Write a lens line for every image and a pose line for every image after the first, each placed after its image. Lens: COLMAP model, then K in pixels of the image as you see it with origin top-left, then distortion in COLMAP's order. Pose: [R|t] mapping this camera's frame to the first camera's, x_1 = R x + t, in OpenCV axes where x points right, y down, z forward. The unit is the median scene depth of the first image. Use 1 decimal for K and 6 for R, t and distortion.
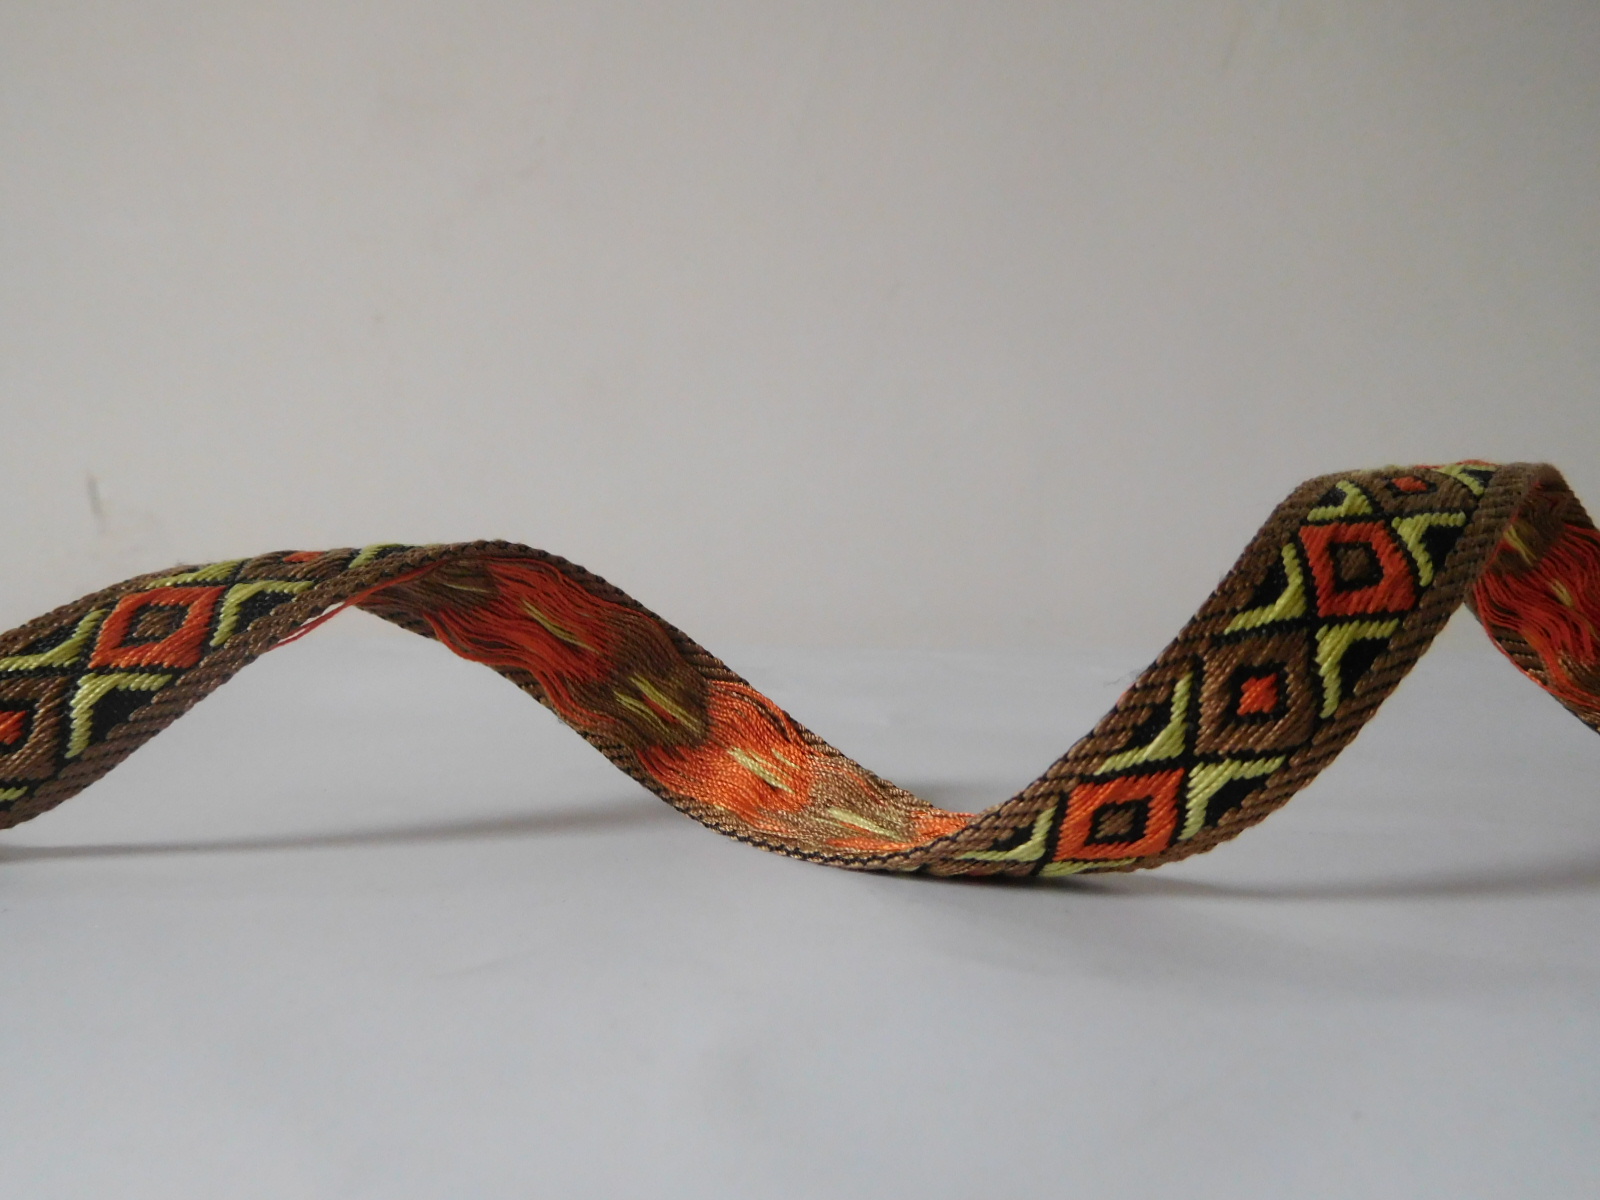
lens RADIAL K [[1206.7, 0, 800.0], [0, 1206.7, 600.0], [0, 0, 1]] dist [-0.005951, -0.000919]
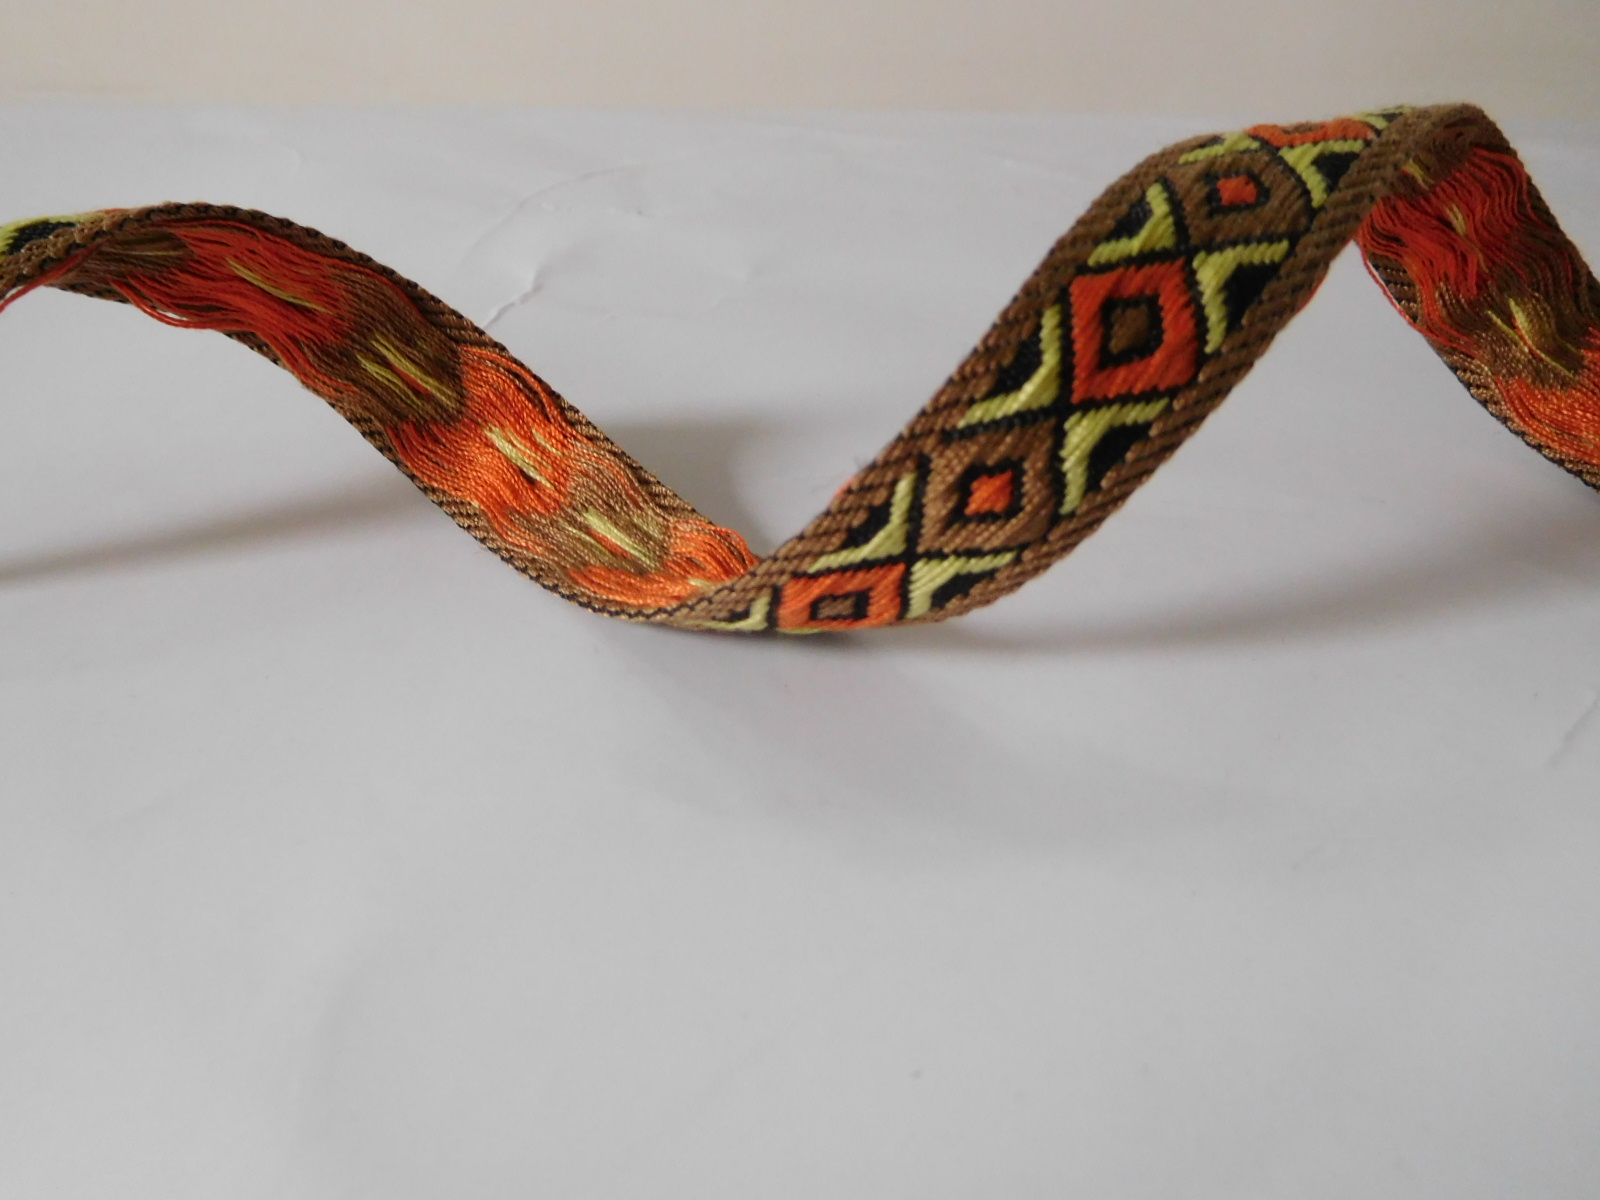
lens RADIAL K [[1206.7, 0, 800.0], [0, 1206.7, 600.0], [0, 0, 1]] dist [-0.005951, -0.000919]
pose [[0.999907, -0.011427, 0.007472, 0.220371], [0.006171, 0.866441, 0.499242, -0.282443], [-0.012178, -0.499149, 0.866431, 0.182728]]
